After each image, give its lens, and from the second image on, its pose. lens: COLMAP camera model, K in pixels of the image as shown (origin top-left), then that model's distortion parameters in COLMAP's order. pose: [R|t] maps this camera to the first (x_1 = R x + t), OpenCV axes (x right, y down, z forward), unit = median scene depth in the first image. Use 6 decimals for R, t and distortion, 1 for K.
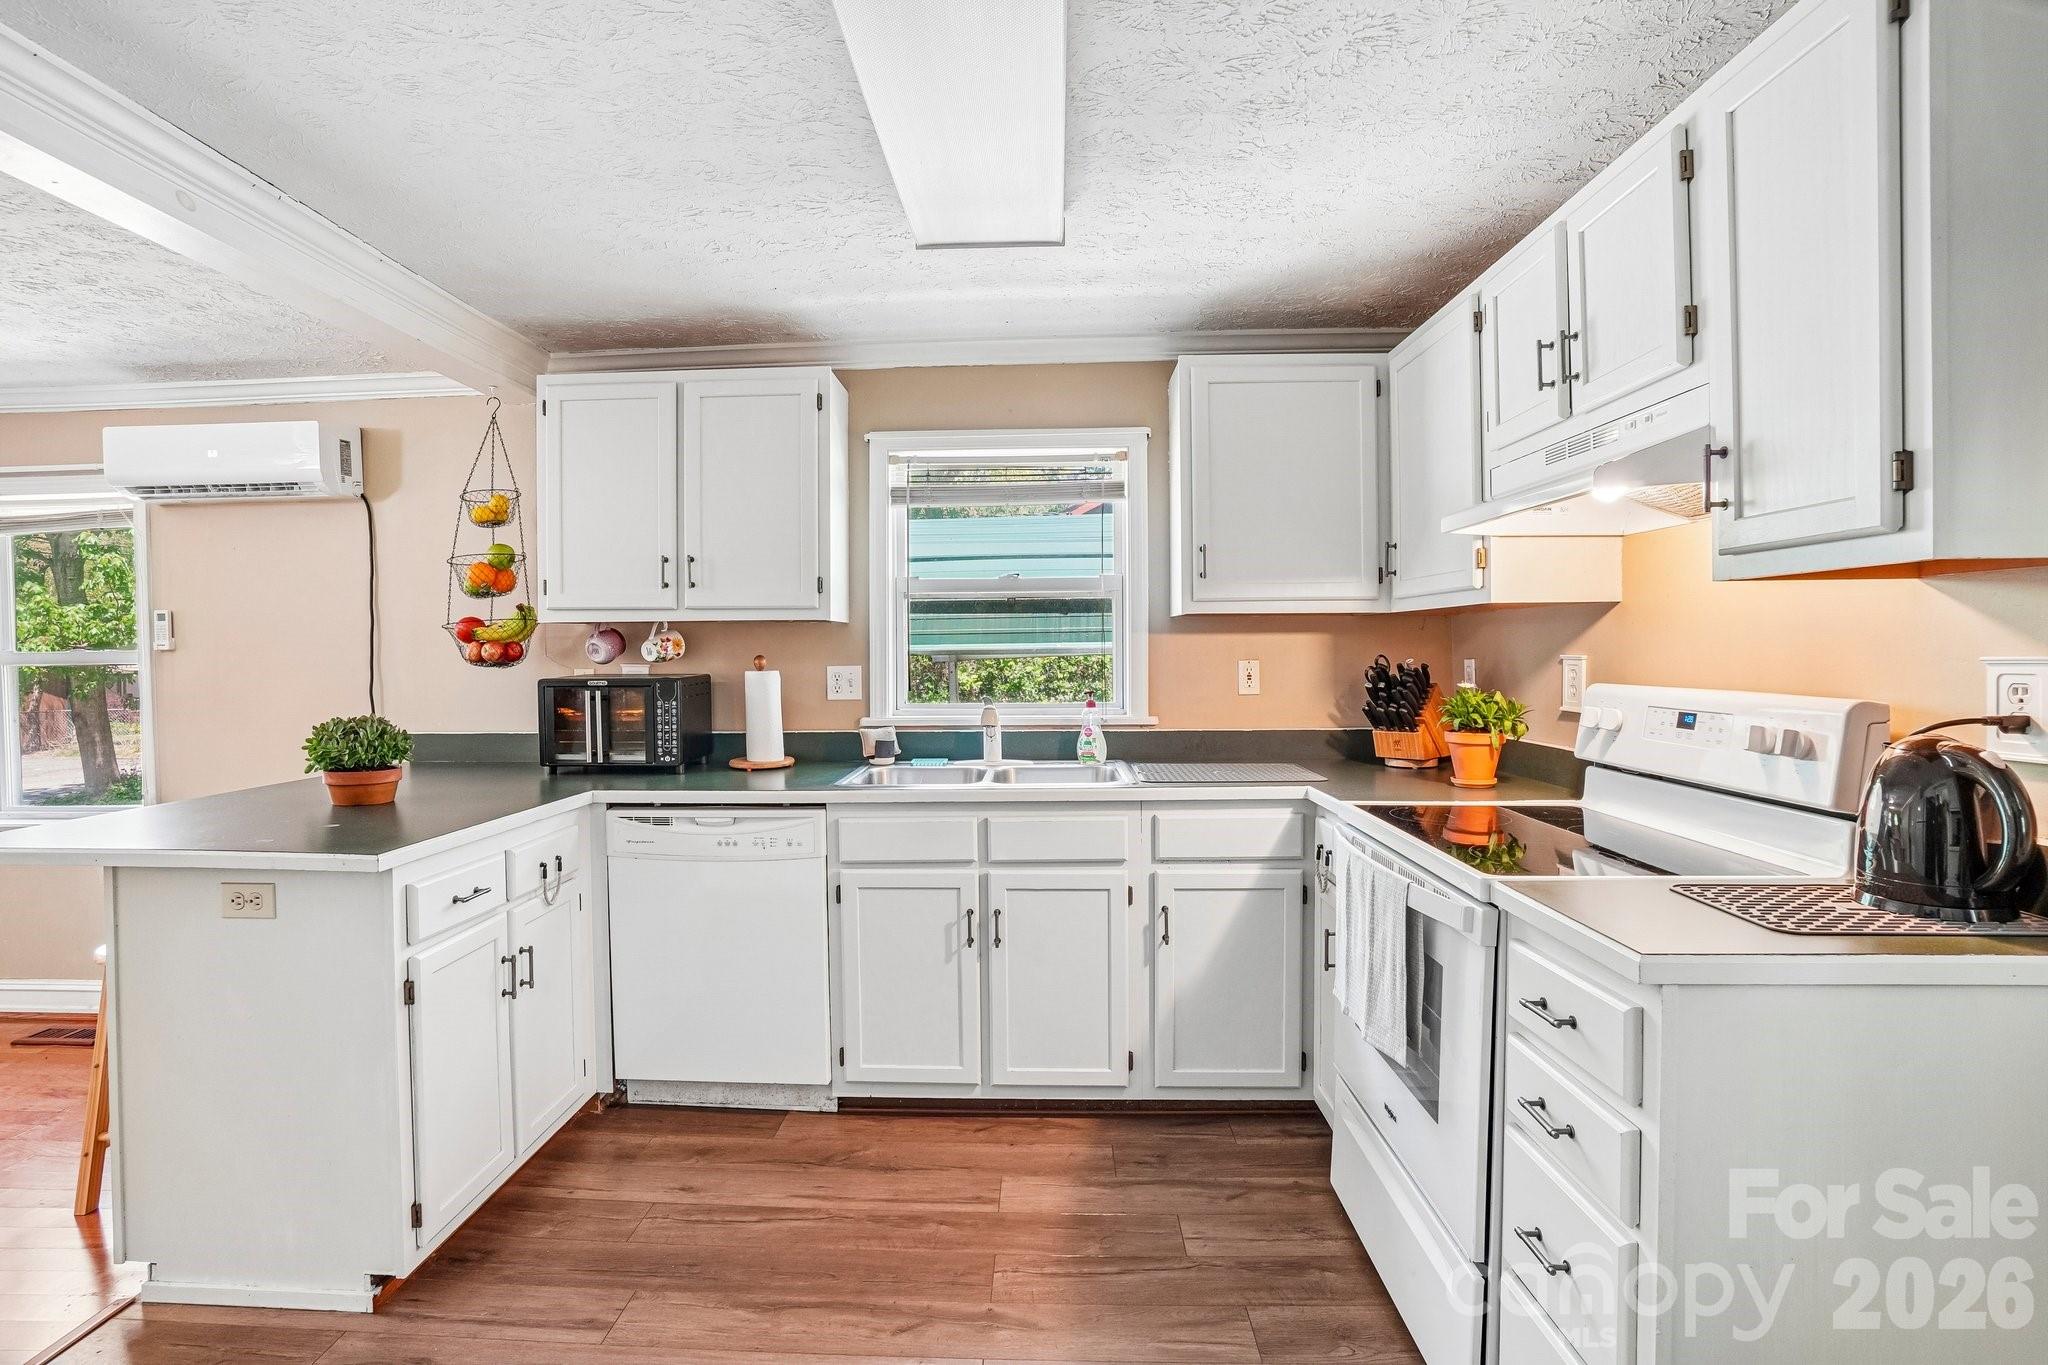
lens RADIAL K [[922.4, 0, 992.4], [0, 922.4, 657.3], [0, 0, 1]] dist [0.000126, -0.000006]
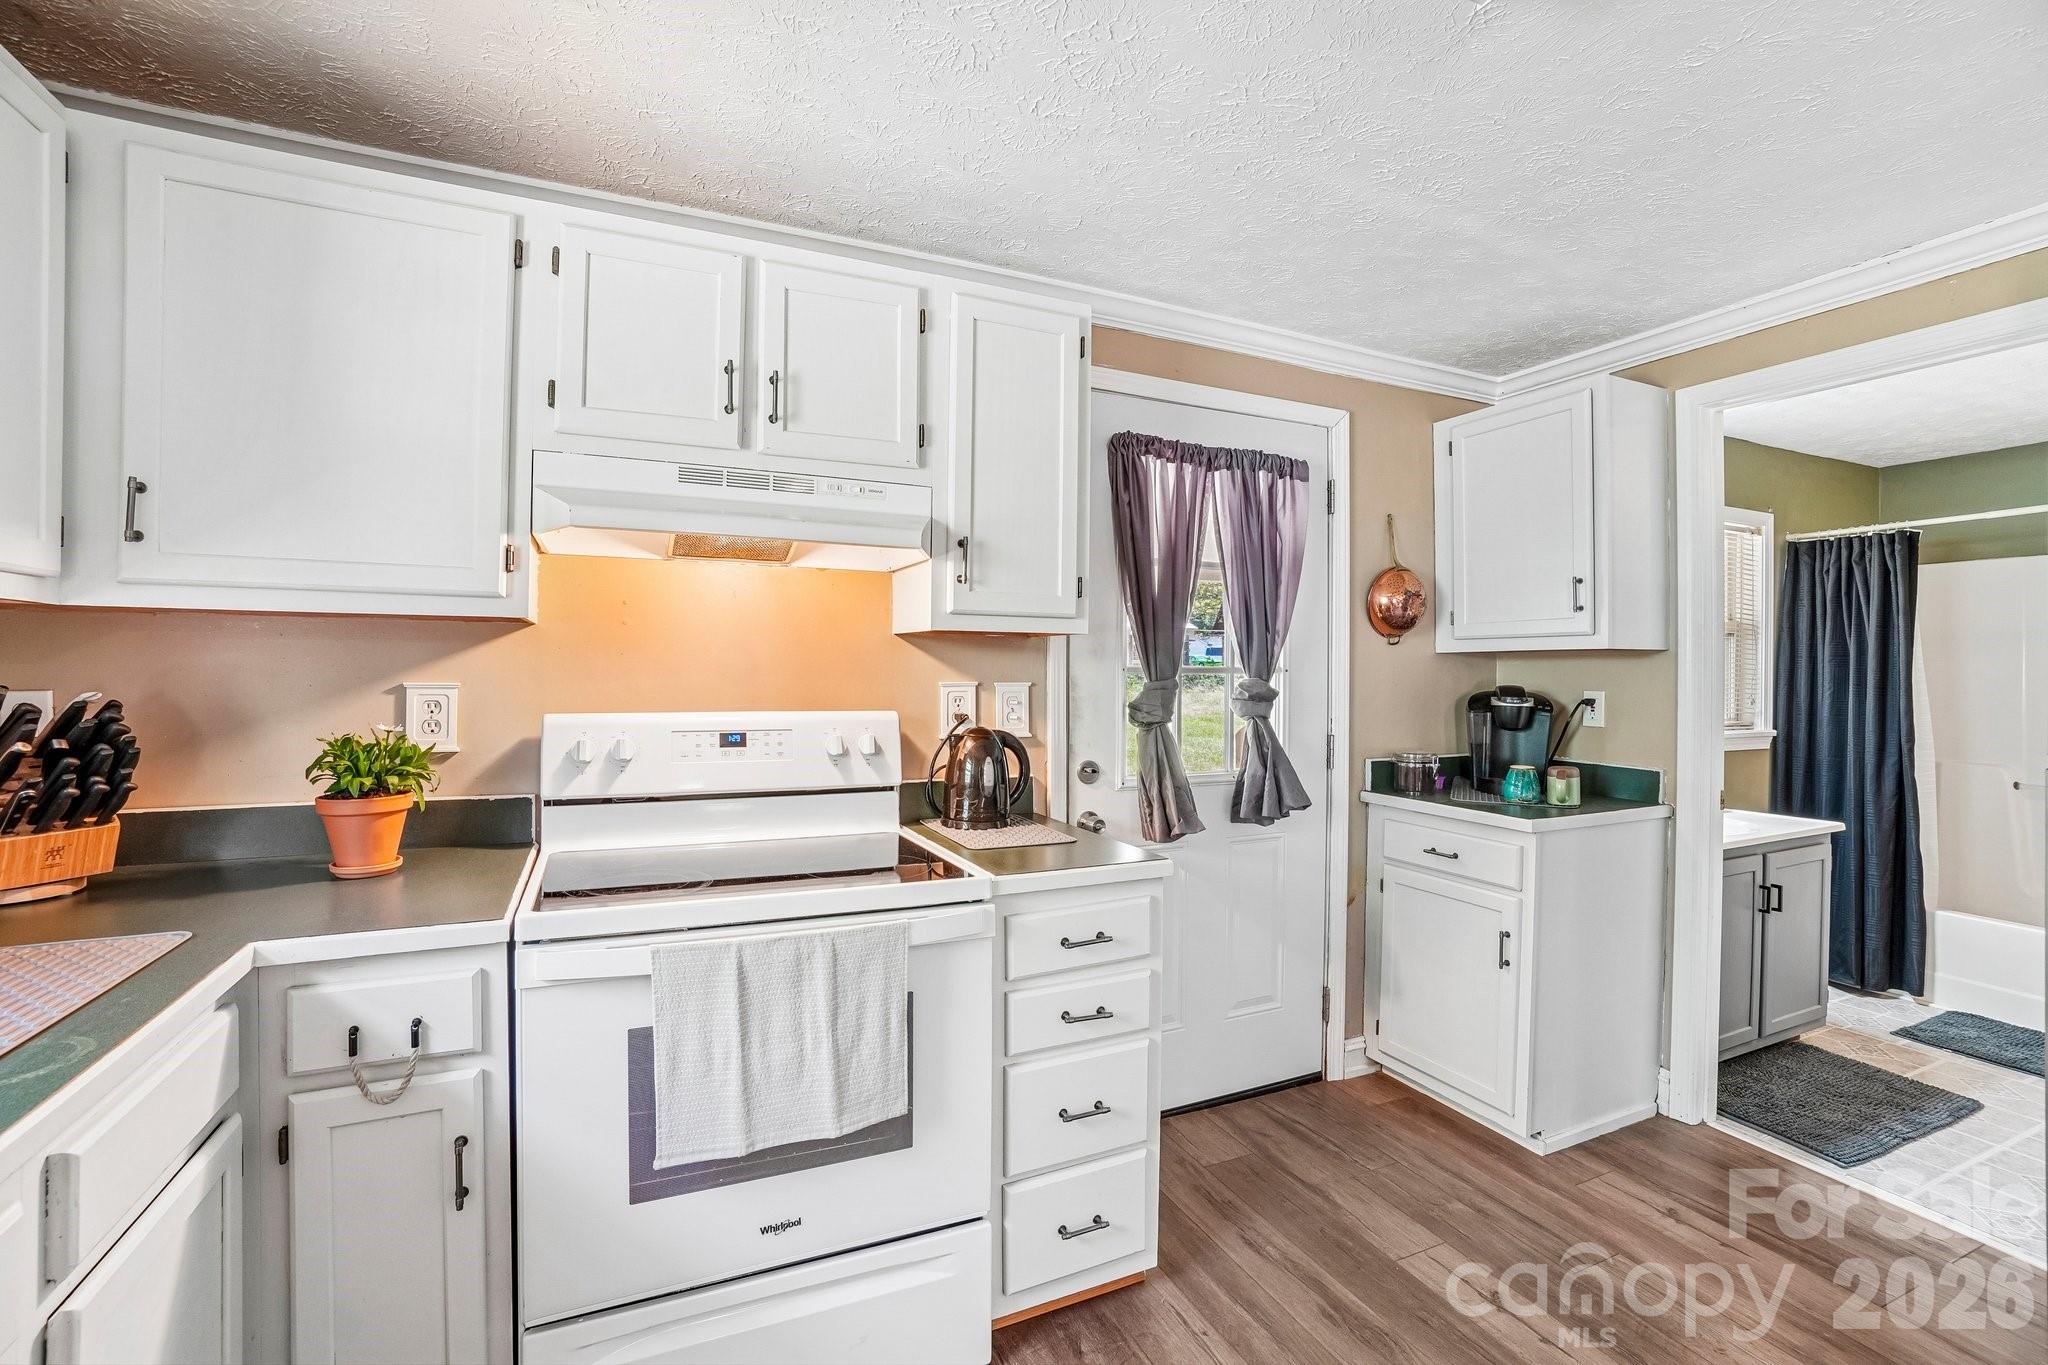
lens RADIAL K [[906.3, 0, 1026.2], [0, 906.3, 669.7], [0, 0, 1]] dist [-0.062835, 0.023753]
pose [[-0.459743, 0.004305, 0.888042, -0.363280], [0.001210, 0.999990, -0.004221, -0.011136], [-0.888051, -0.000866, -0.459743, 1.090891]]
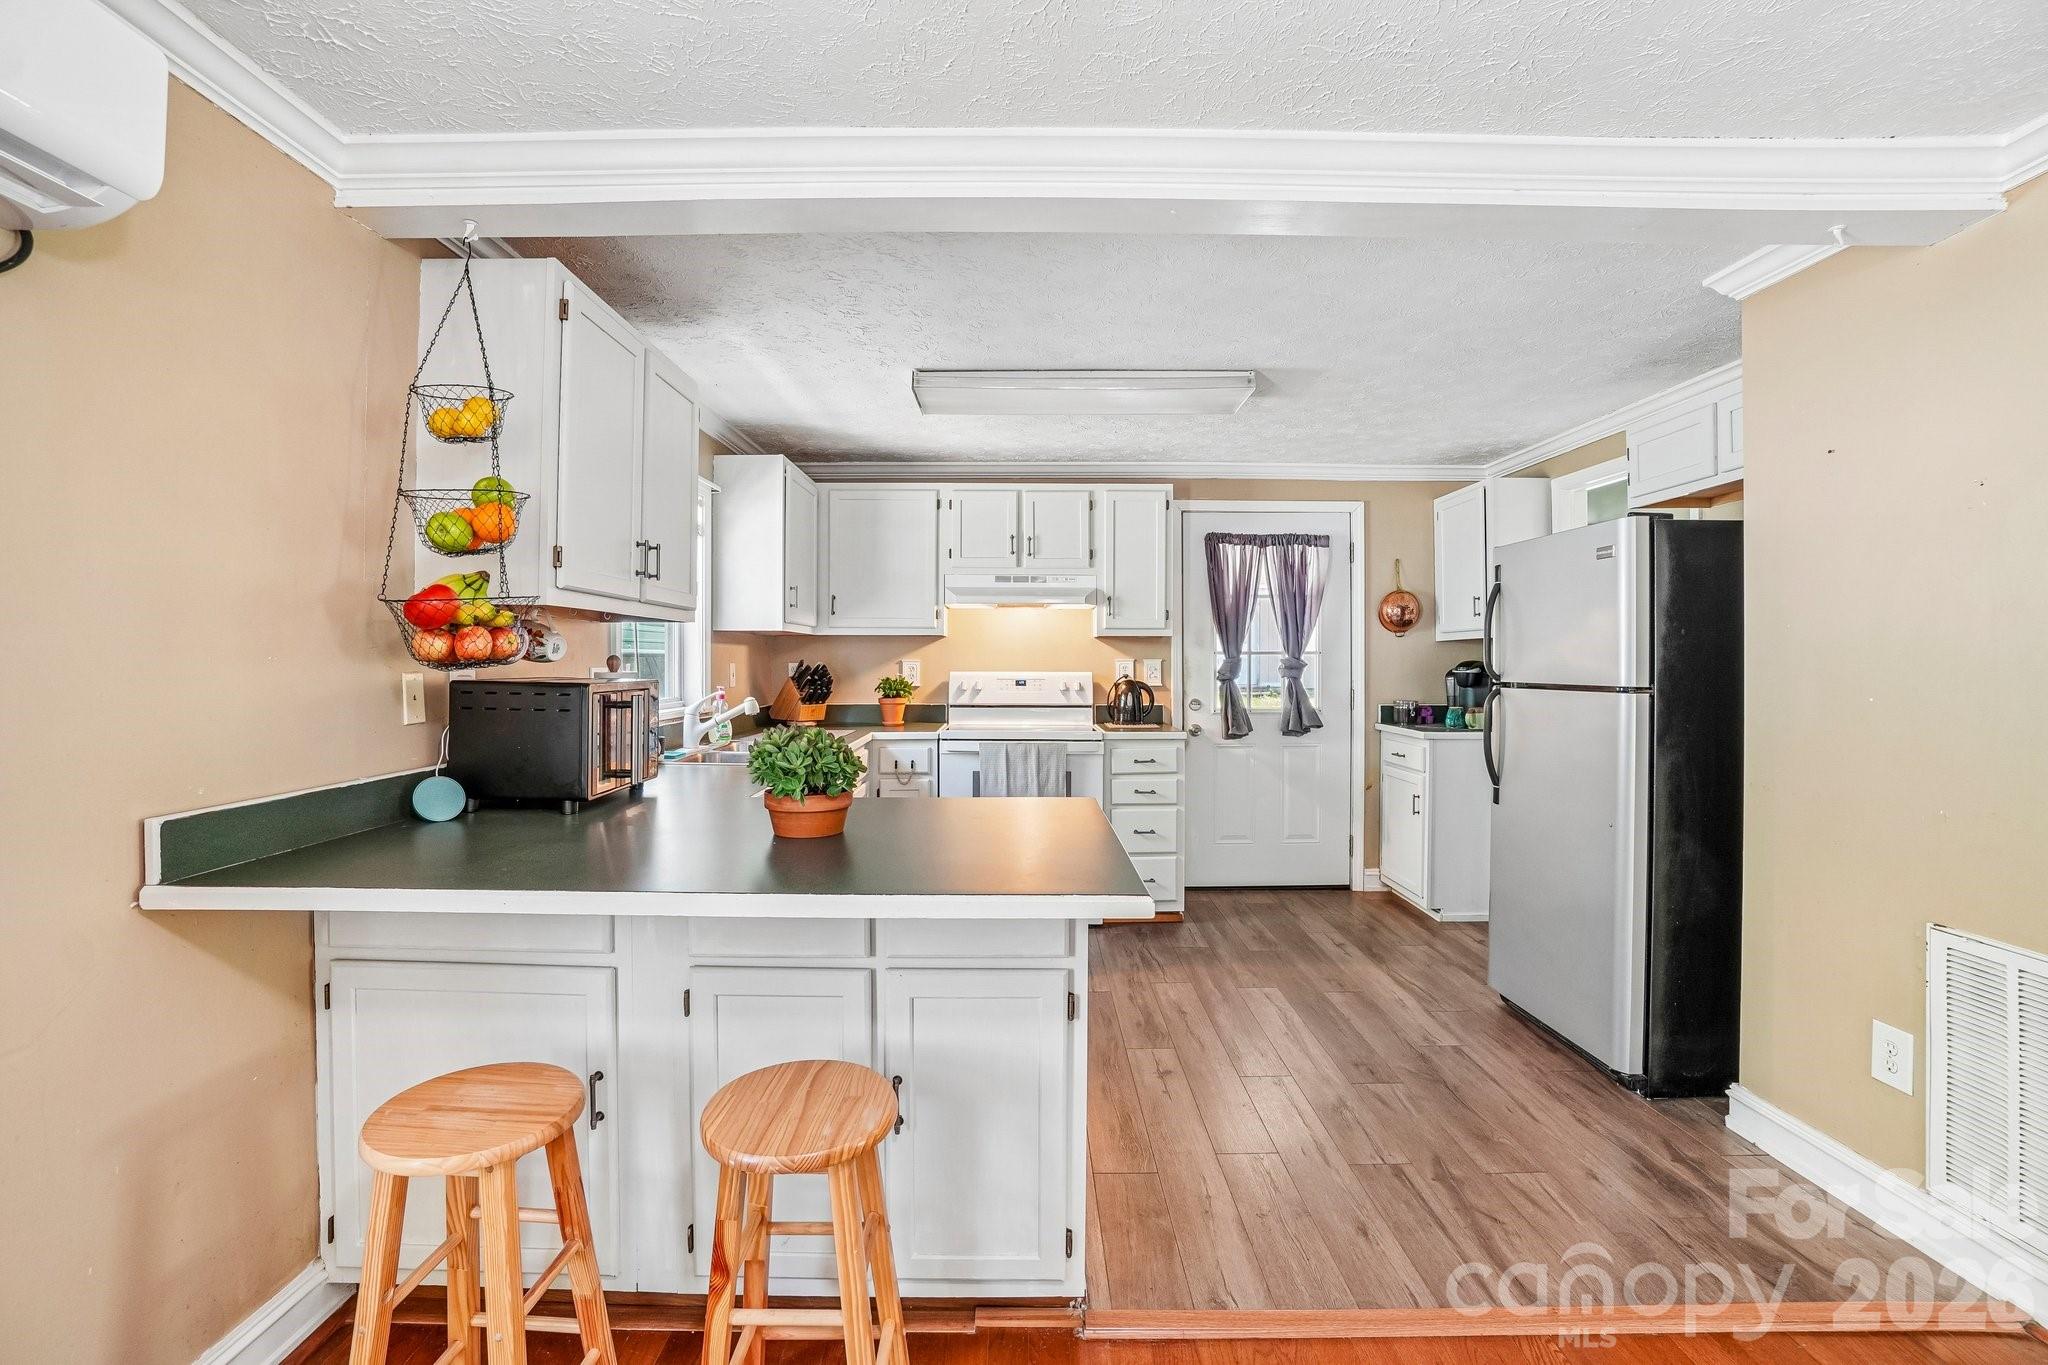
lens RADIAL K [[906.3, 0, 1026.2], [0, 906.3, 669.7], [0, 0, 1]] dist [-0.062835, 0.023753]
pose [[-0.052728, -0.003660, 0.998602, -1.762473], [0.005398, 0.999978, 0.003950, 0.017605], [-0.998594, 0.005599, -0.052707, 1.032539]]
